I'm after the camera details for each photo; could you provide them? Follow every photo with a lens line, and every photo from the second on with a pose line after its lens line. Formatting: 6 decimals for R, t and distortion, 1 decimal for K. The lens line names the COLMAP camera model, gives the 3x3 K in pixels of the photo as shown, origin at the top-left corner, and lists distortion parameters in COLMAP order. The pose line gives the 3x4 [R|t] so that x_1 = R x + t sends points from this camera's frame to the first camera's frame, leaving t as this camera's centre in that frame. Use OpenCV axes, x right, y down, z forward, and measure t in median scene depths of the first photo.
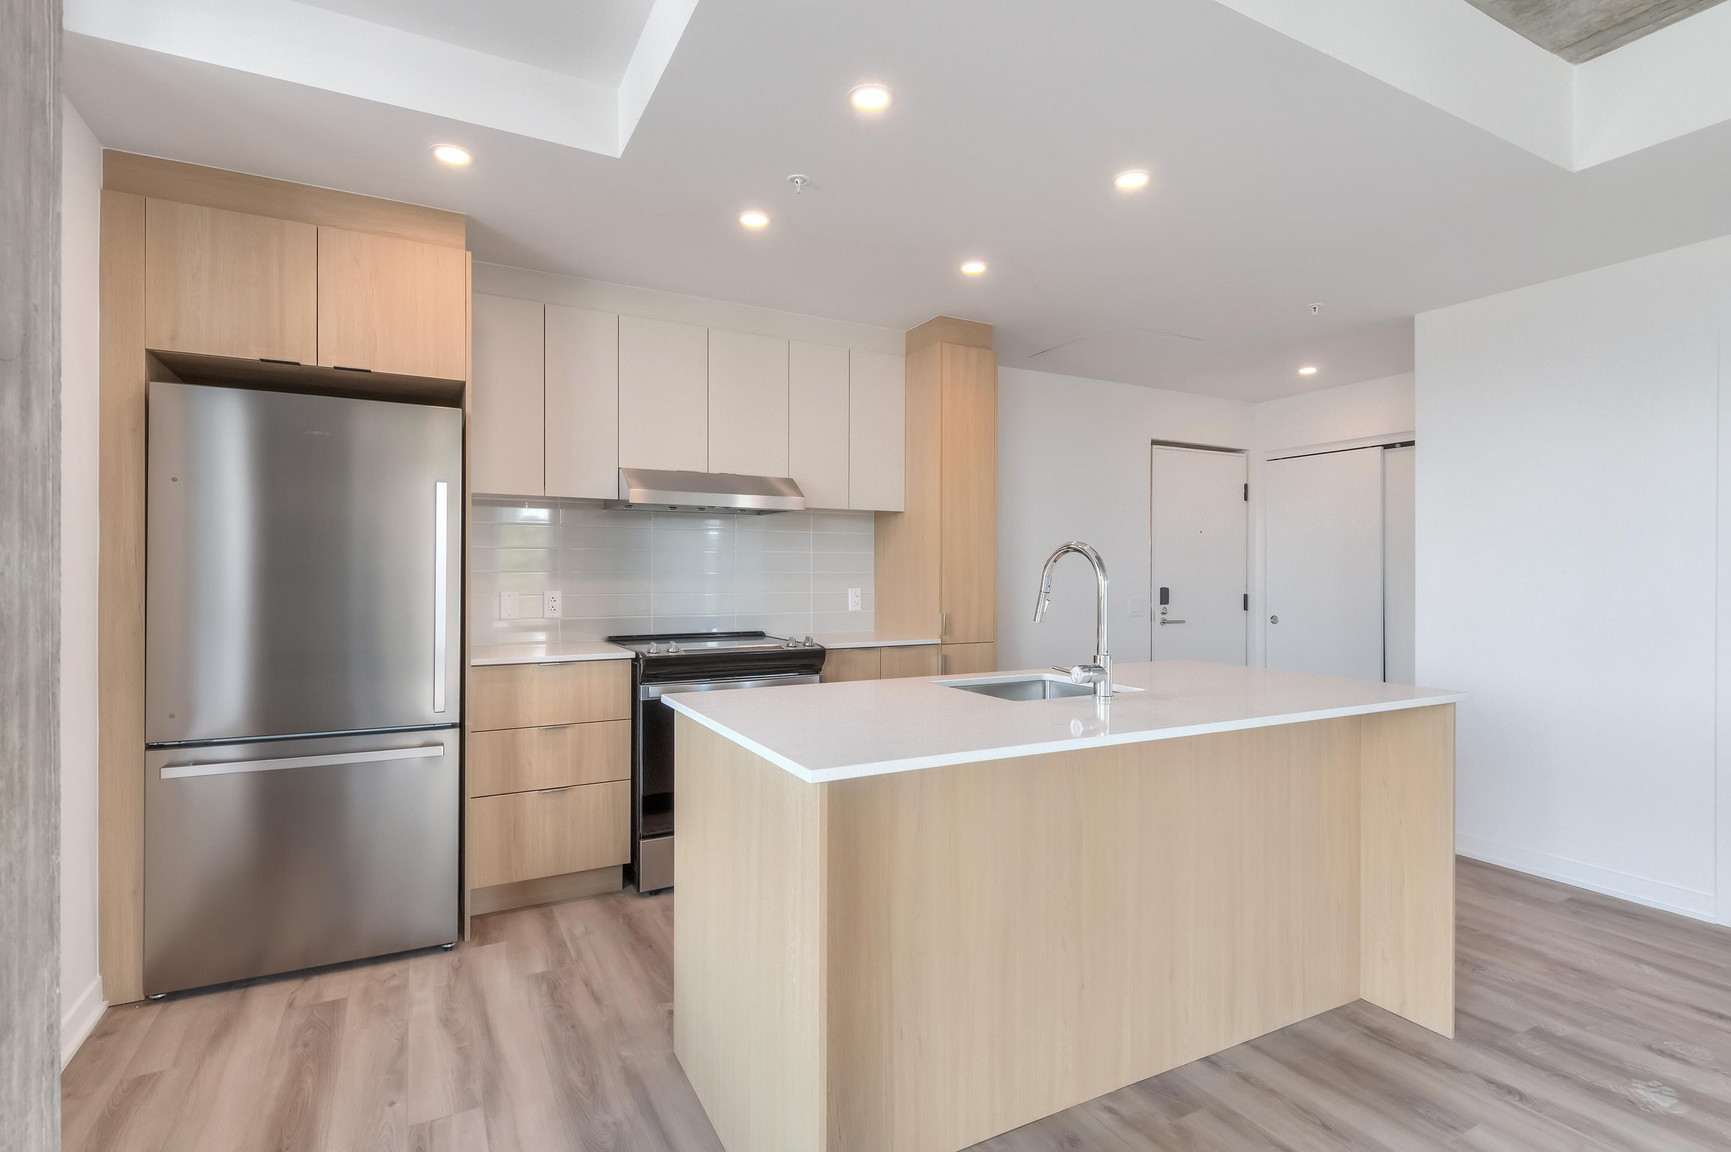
lens RADIAL K [[830.4, 0, 858.8], [0, 830.4, 574.2], [0, 0, 1]] dist [0.016683, -0.008911]
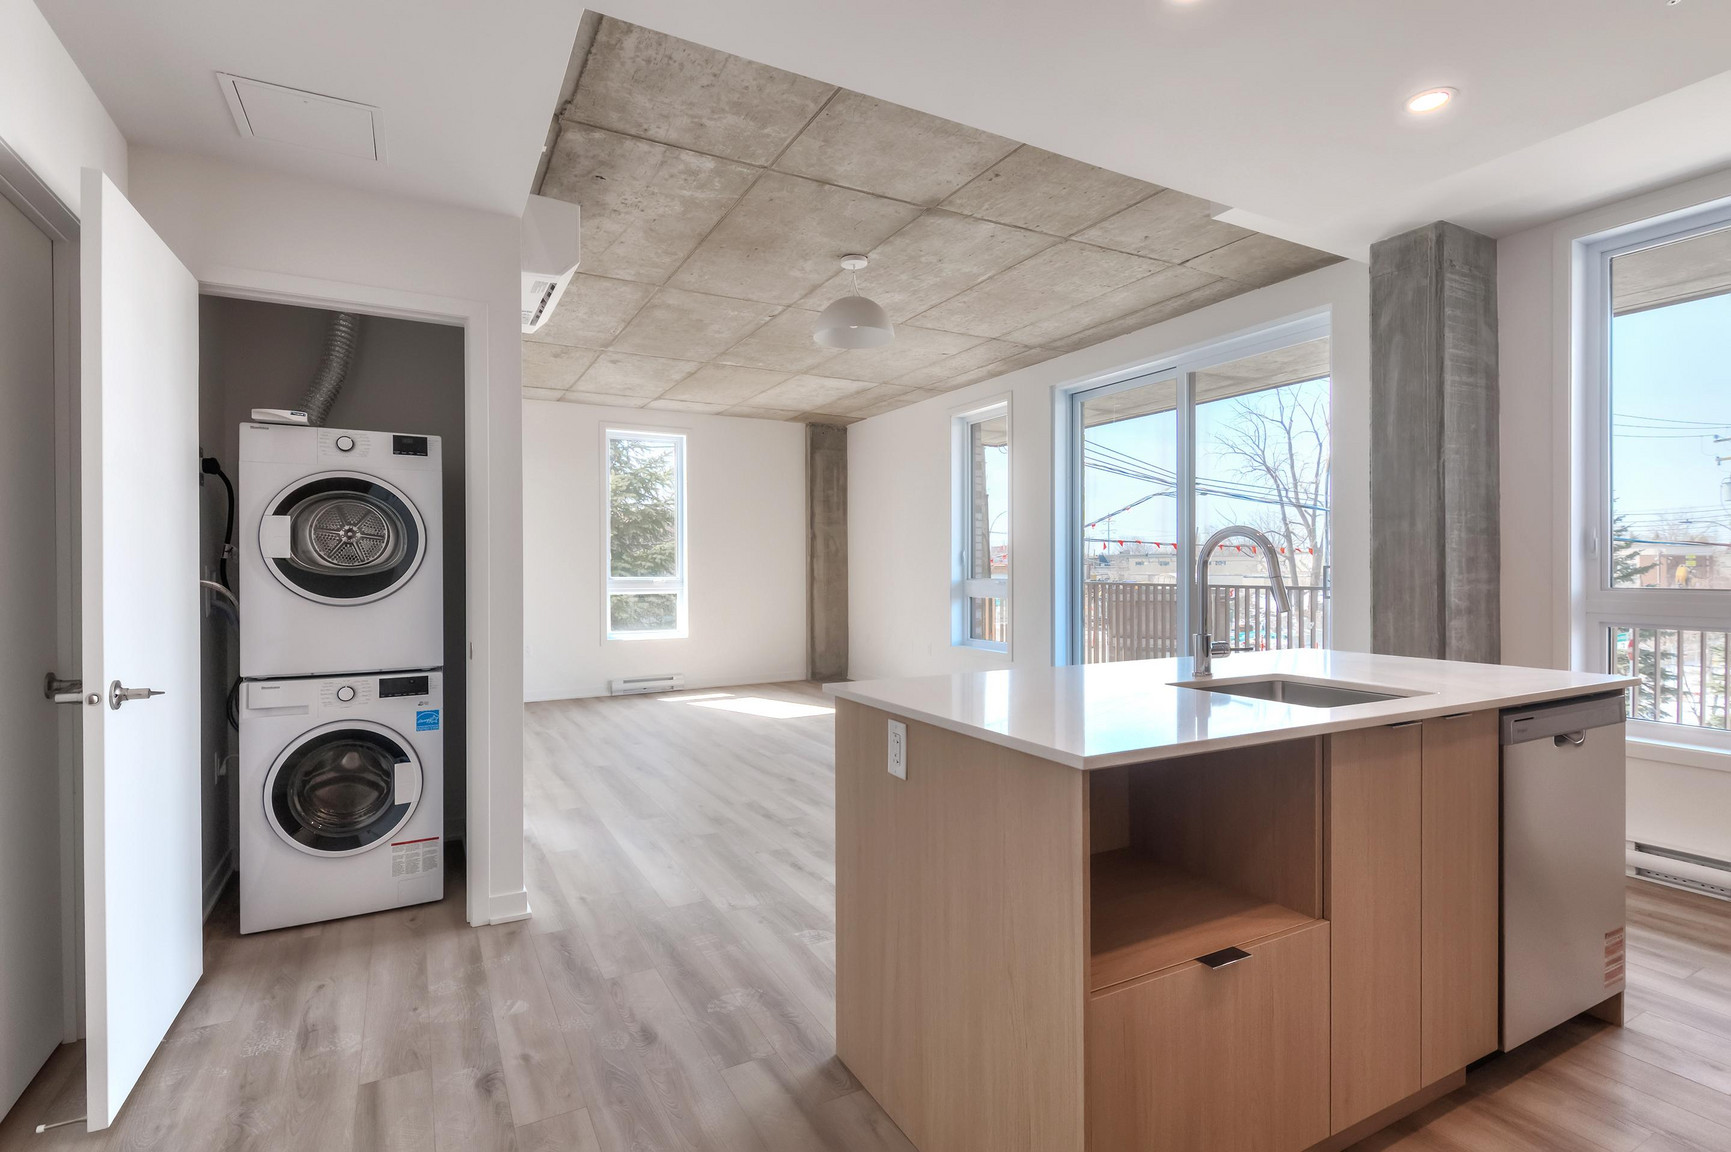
lens RADIAL K [[830.4, 0, 858.8], [0, 830.4, 574.2], [0, 0, 1]] dist [0.016683, -0.008911]
pose [[-0.999992, 0.000877, -0.003874, 0.618808], [0.000846, 0.999966, 0.008230, 0.008828], [0.003881, 0.008227, -0.999959, 1.731188]]
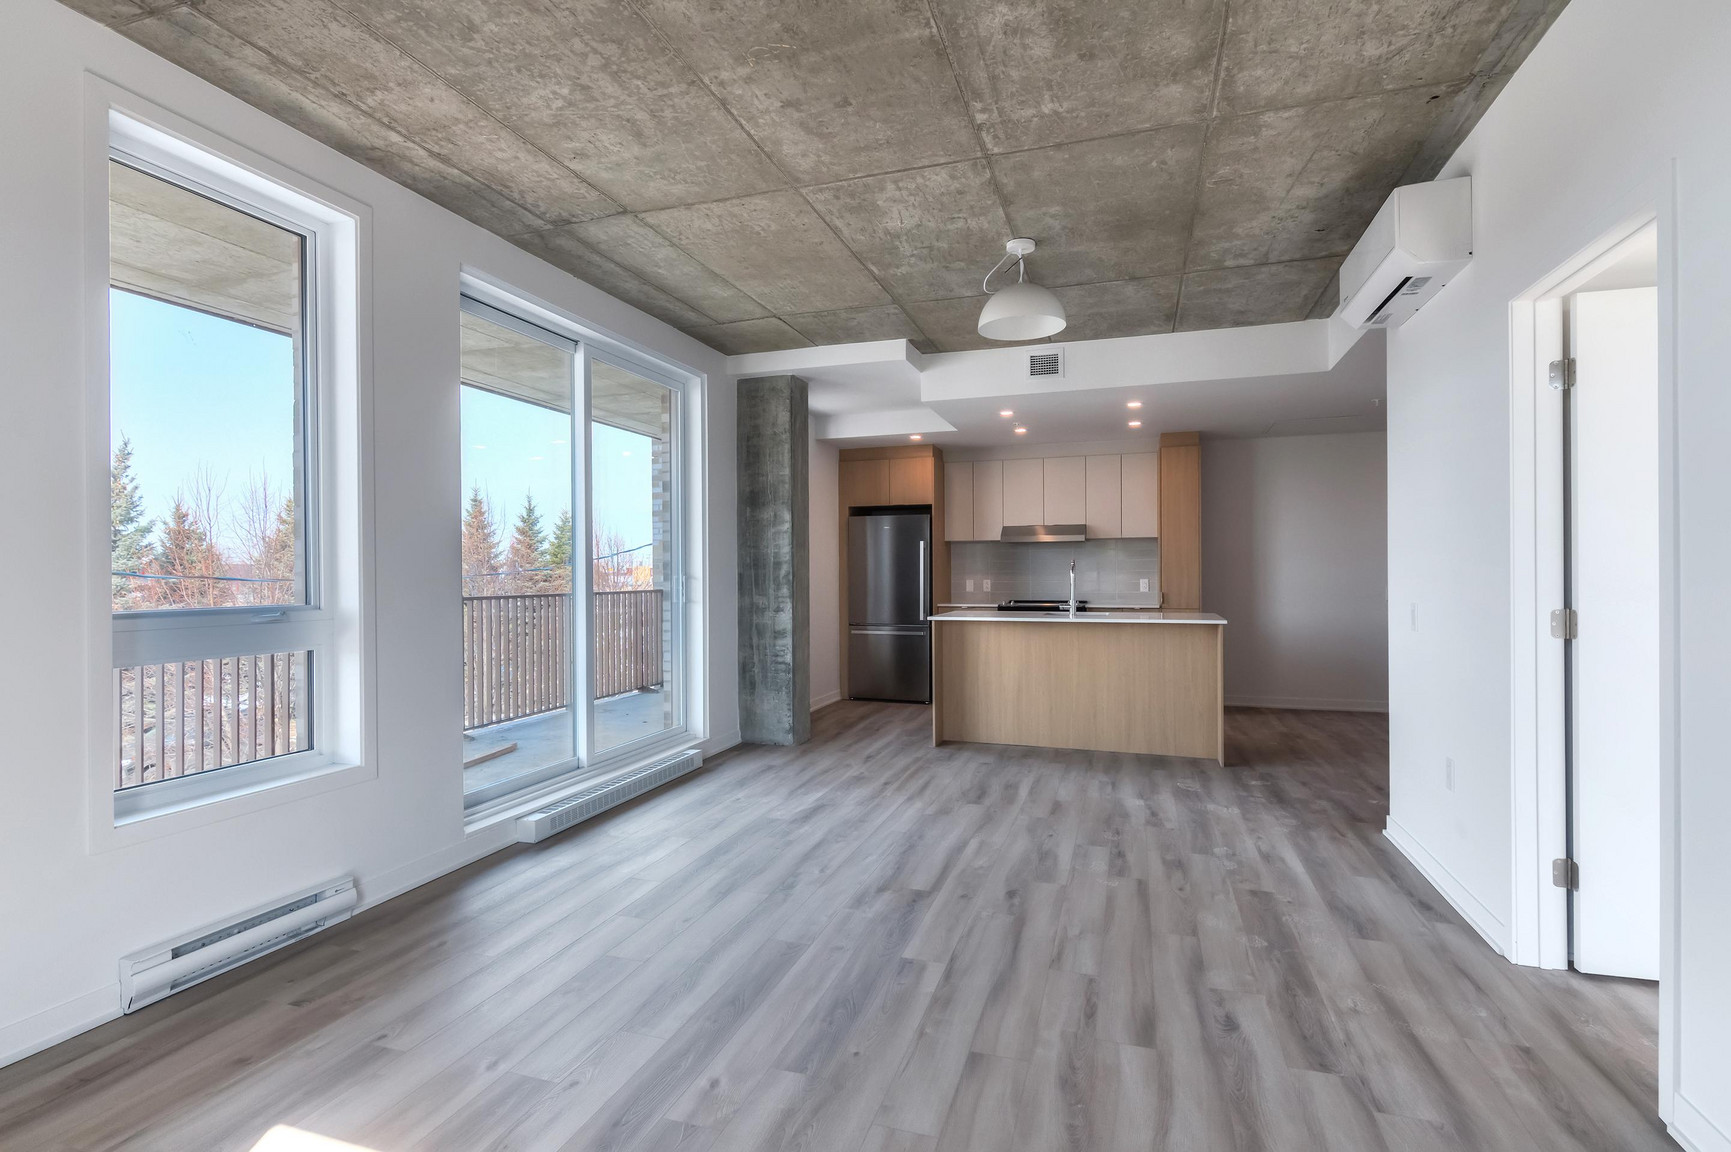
lens RADIAL K [[830.4, 0, 858.8], [0, 830.4, 574.2], [0, 0, 1]] dist [0.016683, -0.008911]
pose [[0.688974, -0.004962, -0.724769, 1.532106], [0.006017, 0.999981, -0.001126, 0.007260], [0.724761, -0.003585, 0.688991, -1.222127]]
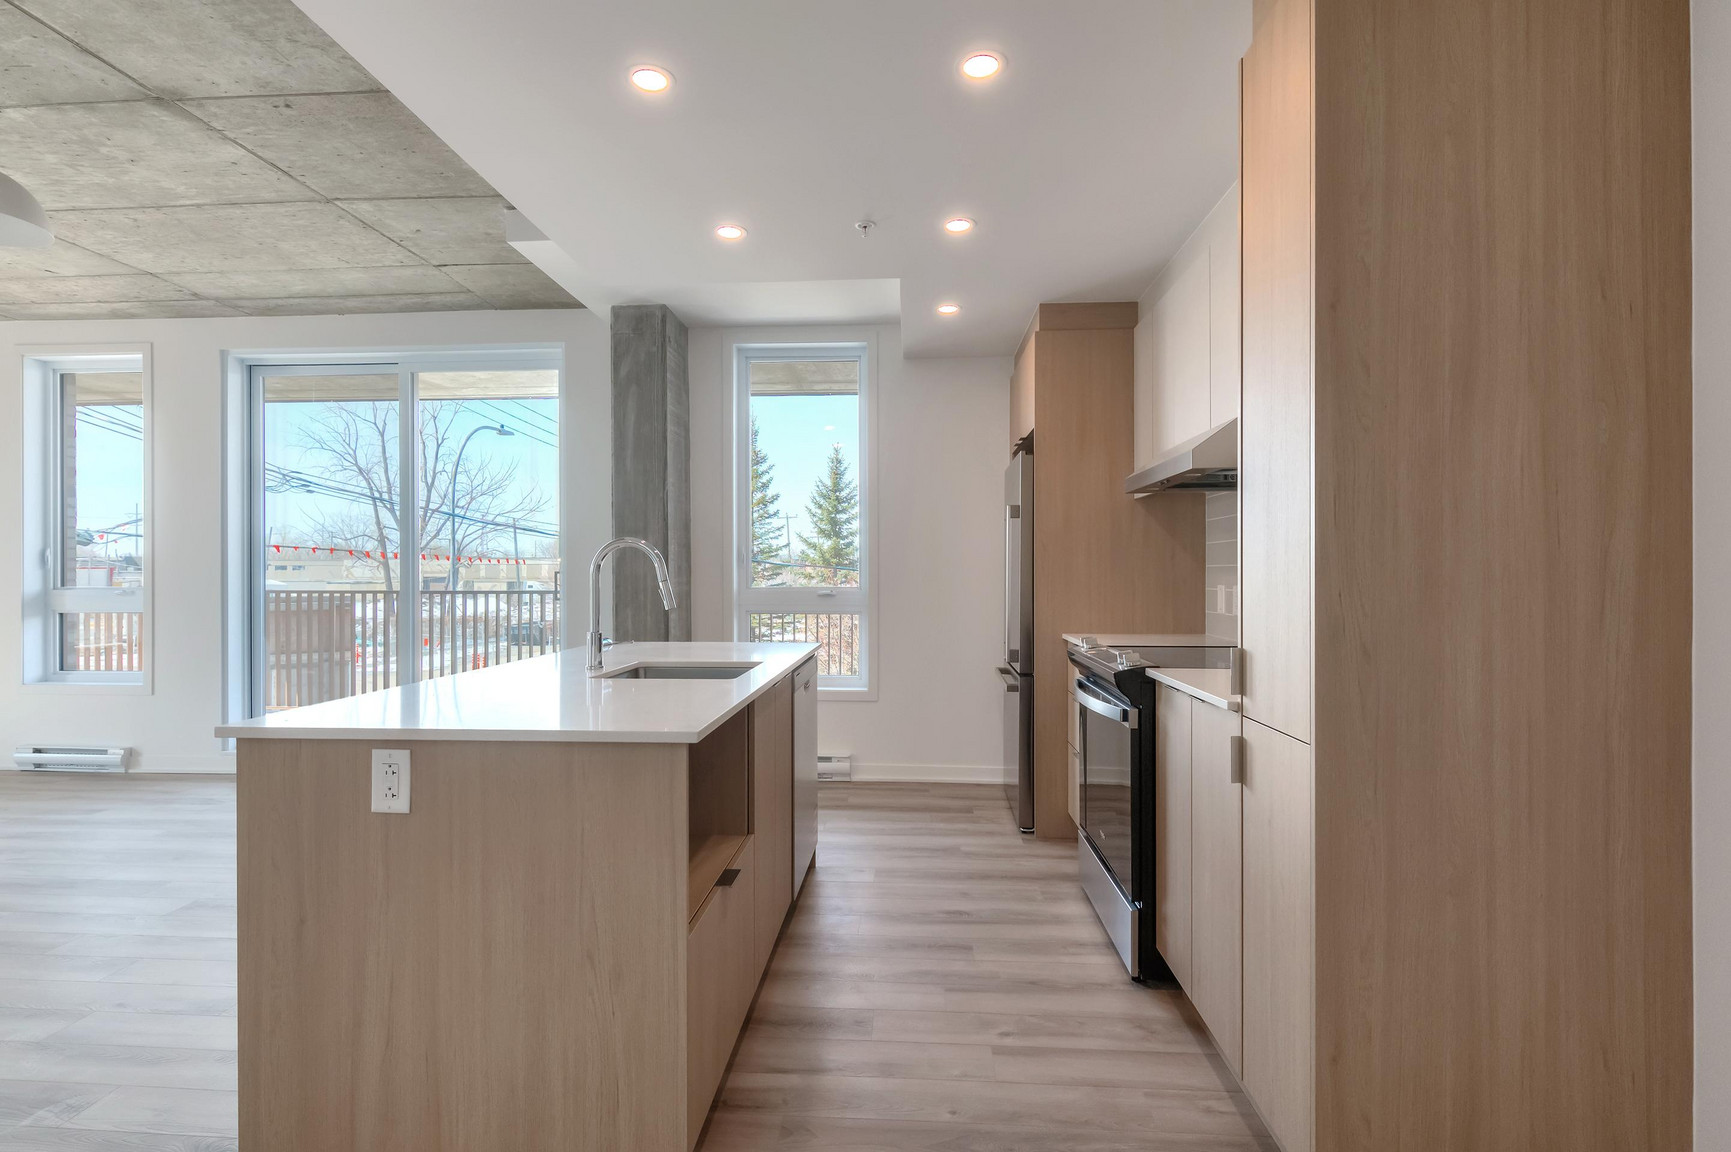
lens RADIAL K [[830.4, 0, 858.8], [0, 830.4, 574.2], [0, 0, 1]] dist [0.016683, -0.008911]
pose [[-0.532042, 0.000102, -0.846718, 0.931367], [-0.001666, 0.999998, 0.001167, 0.009024], [0.846716, 0.002032, -0.532041, 1.645017]]
